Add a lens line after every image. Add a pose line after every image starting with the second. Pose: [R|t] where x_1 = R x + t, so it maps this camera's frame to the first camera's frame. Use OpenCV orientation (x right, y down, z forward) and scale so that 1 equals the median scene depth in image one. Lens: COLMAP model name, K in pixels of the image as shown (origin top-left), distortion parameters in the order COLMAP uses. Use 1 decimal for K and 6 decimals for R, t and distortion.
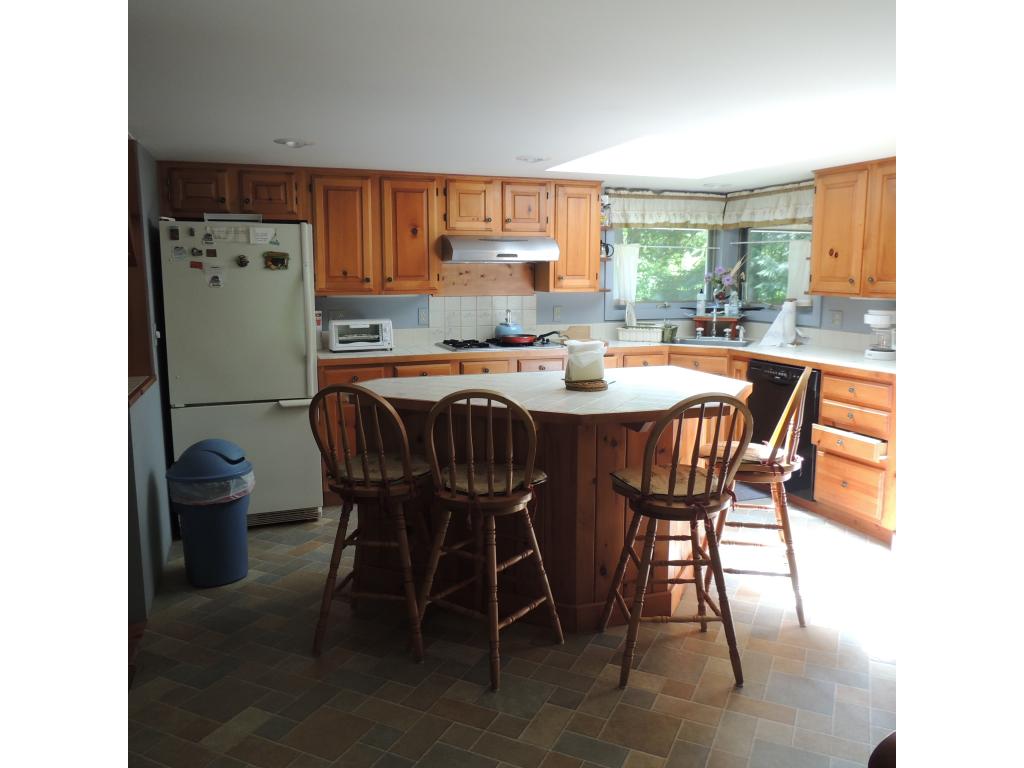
lens RADIAL K [[729.9, 0, 514.1], [0, 729.9, 386.3], [0, 0, 1]] dist [-0.030736, 0.007261]
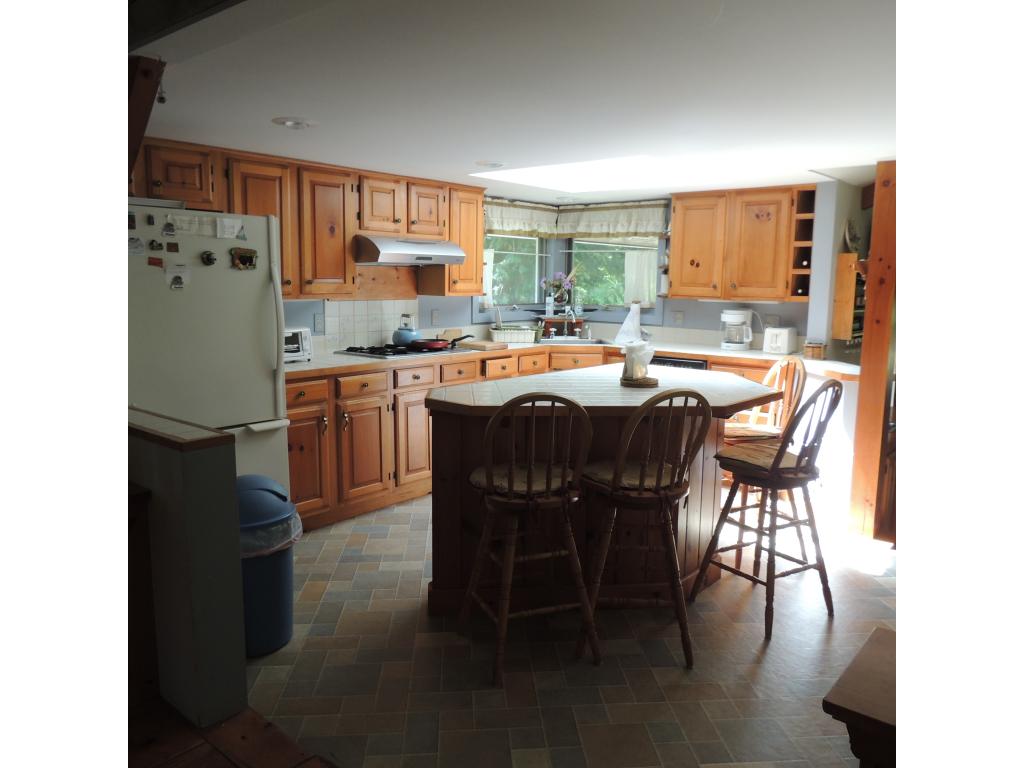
lens RADIAL K [[729.9, 0, 514.8], [0, 729.9, 382.5], [0, 0, 1]] dist [-0.030736, 0.007261]
pose [[0.867128, -0.058509, 0.494636, -0.401100], [0.062956, 0.997987, 0.007682, -0.013860], [-0.494090, 0.024480, 0.869066, 0.098232]]
